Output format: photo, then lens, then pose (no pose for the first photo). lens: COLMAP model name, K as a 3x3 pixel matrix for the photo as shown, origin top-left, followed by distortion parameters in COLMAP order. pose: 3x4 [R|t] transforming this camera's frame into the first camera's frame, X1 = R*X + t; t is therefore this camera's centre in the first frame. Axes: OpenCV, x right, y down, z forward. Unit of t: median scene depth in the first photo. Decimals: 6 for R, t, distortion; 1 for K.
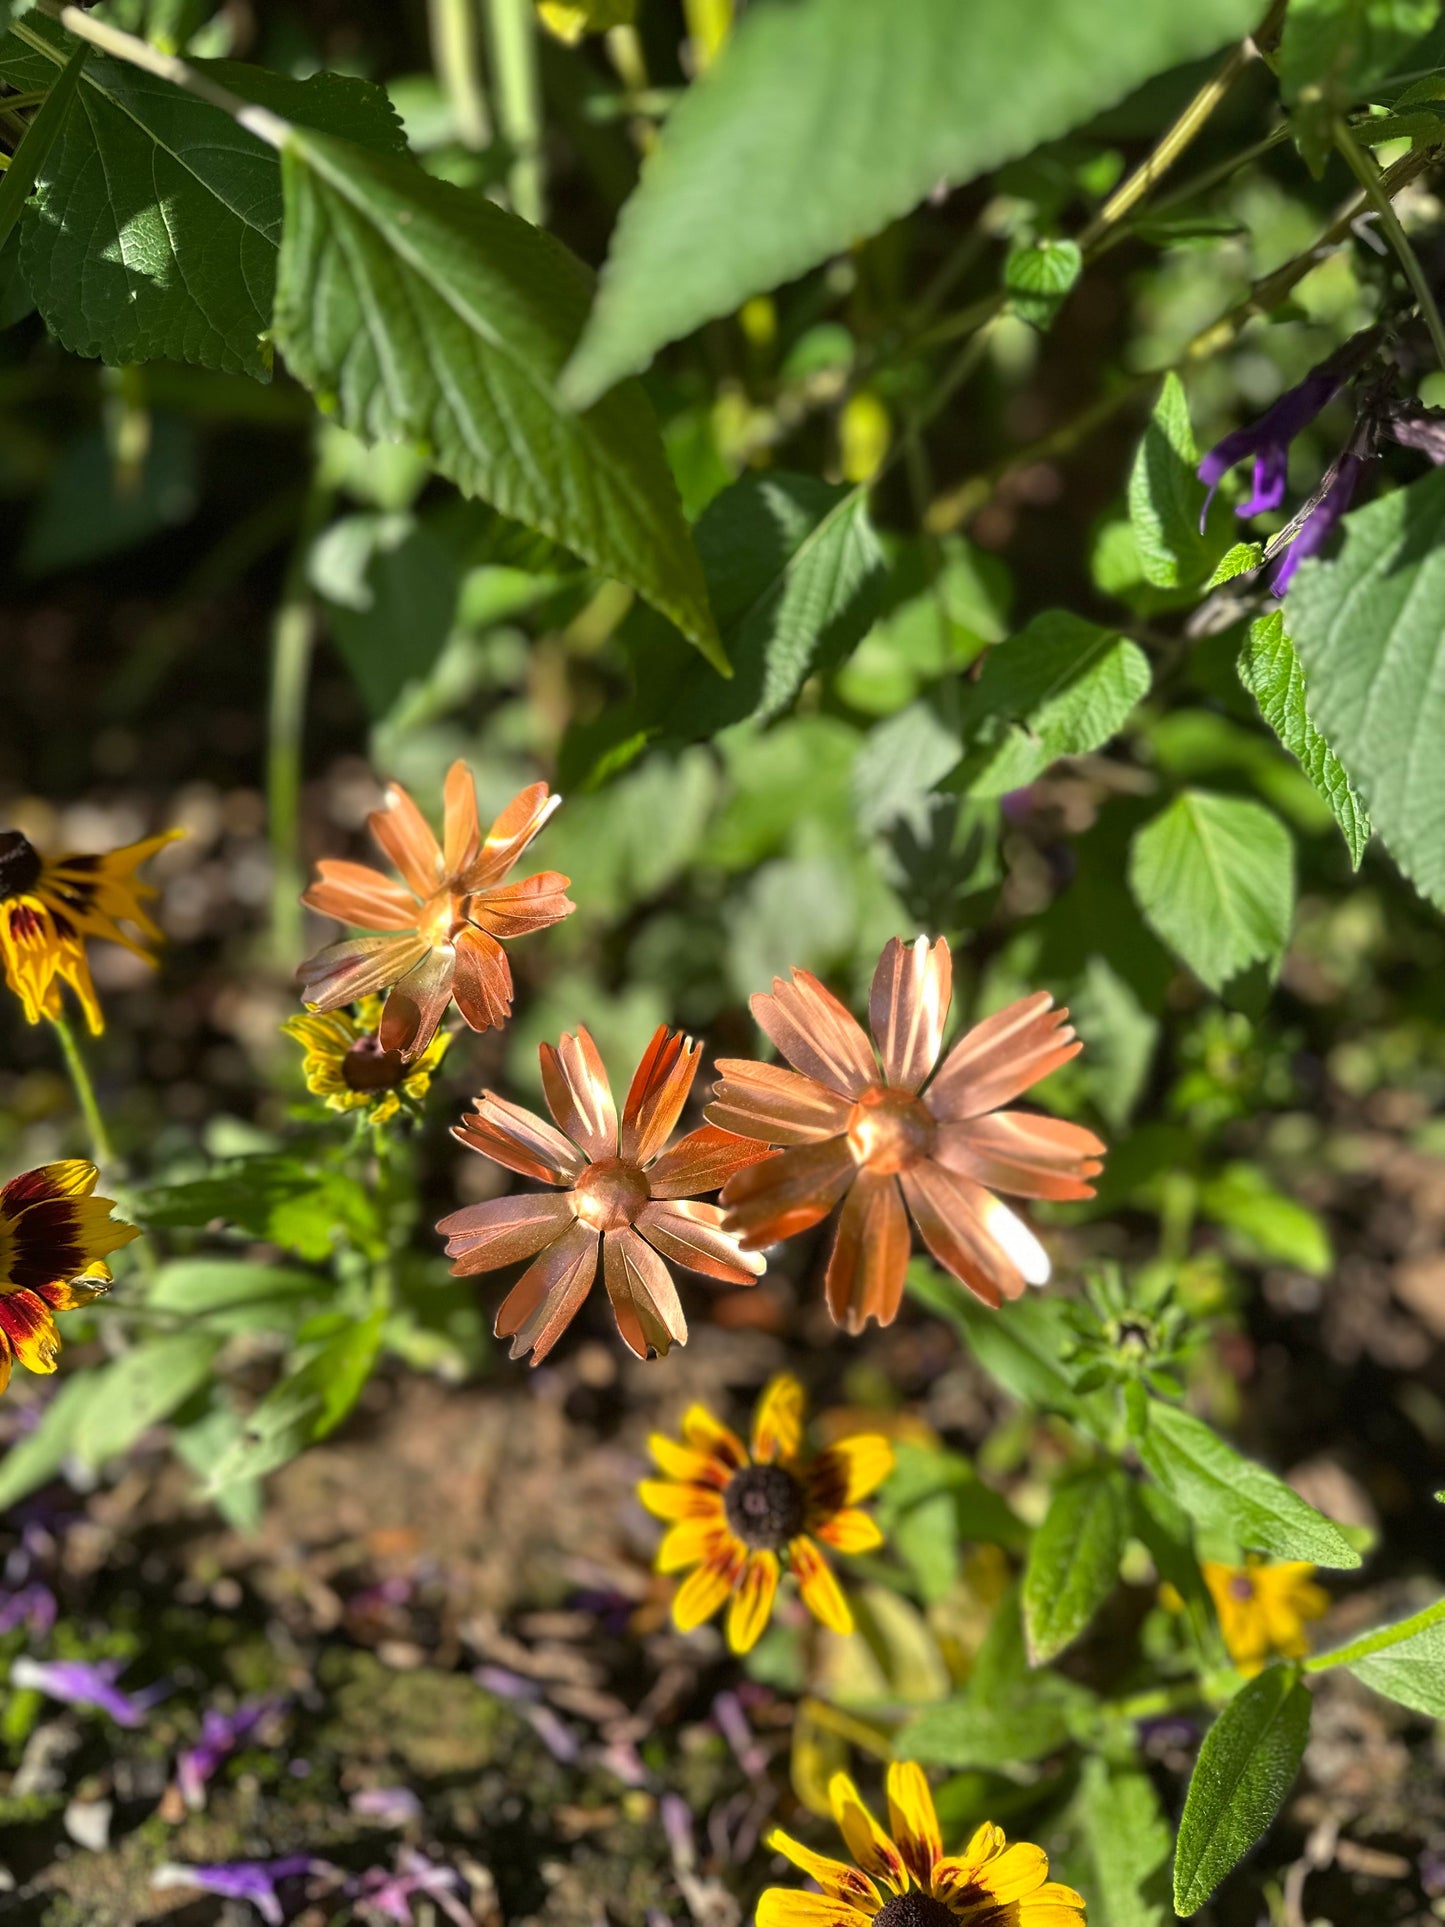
lens RADIAL K [[1471.4, 0, 721.3], [0, 1471.4, 973.2], [0, 0, 1]] dist [-0.029517, 0.002025]
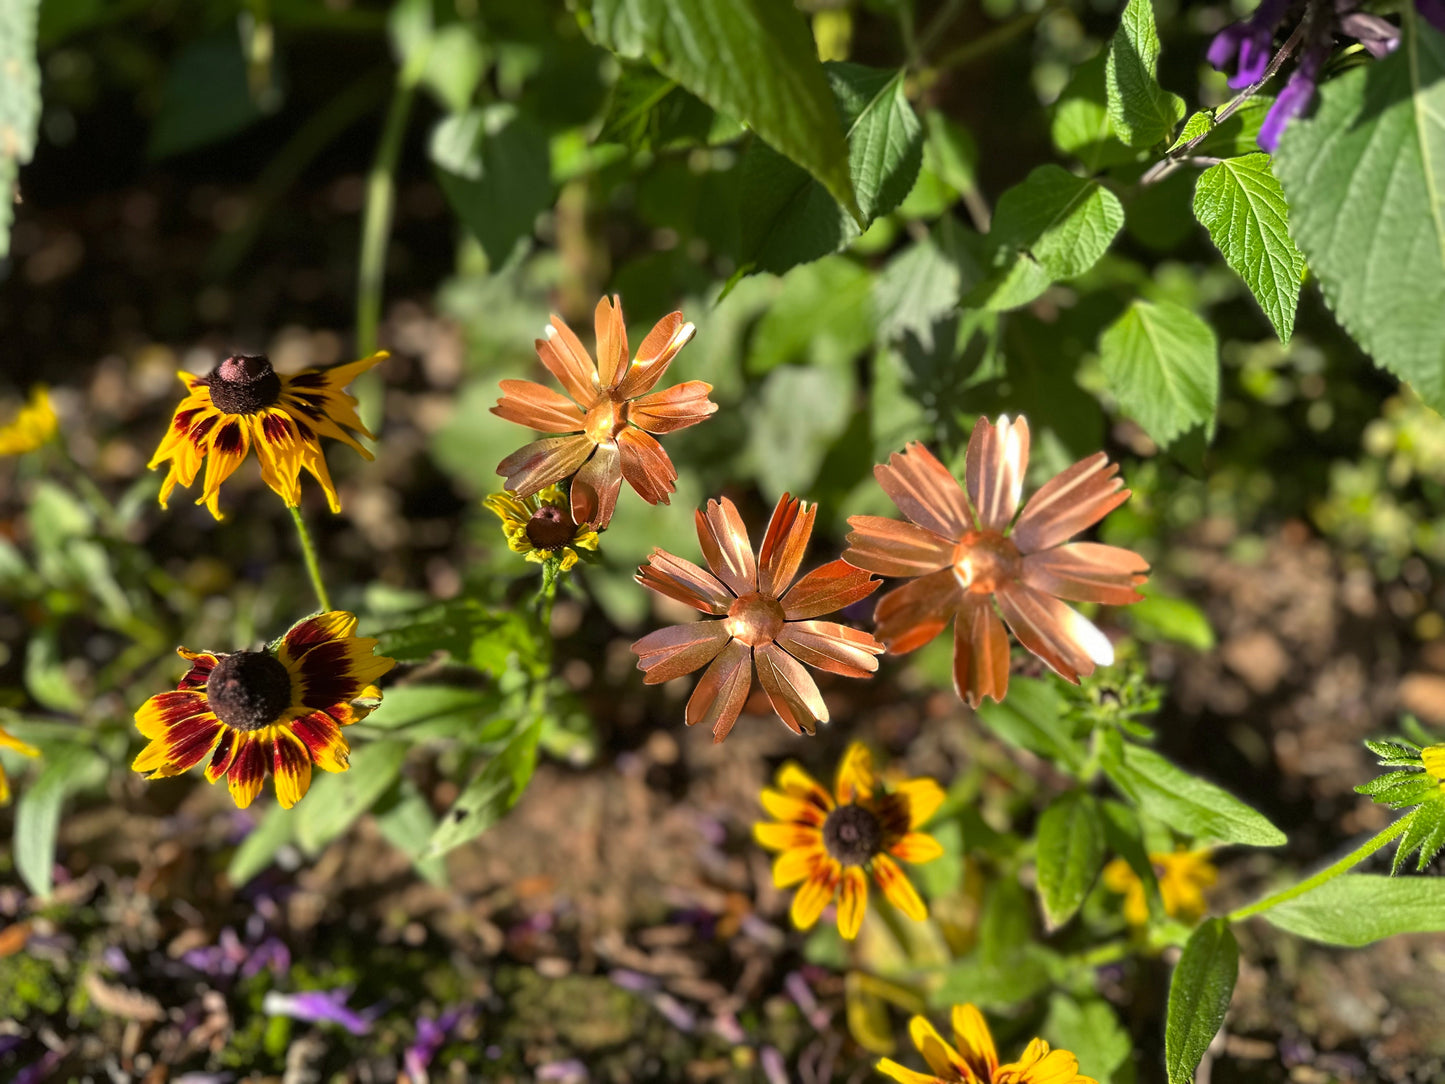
lens RADIAL K [[1095.8, 0, 749.9], [0, 1095.8, 553.3], [0, 0, 1]] dist [-0.013658, -0.011322]
pose [[0.994251, -0.048130, 0.095648, -0.152935], [0.040203, 0.995727, 0.083137, 0.010285], [-0.099241, -0.078813, 0.991937, 0.008292]]
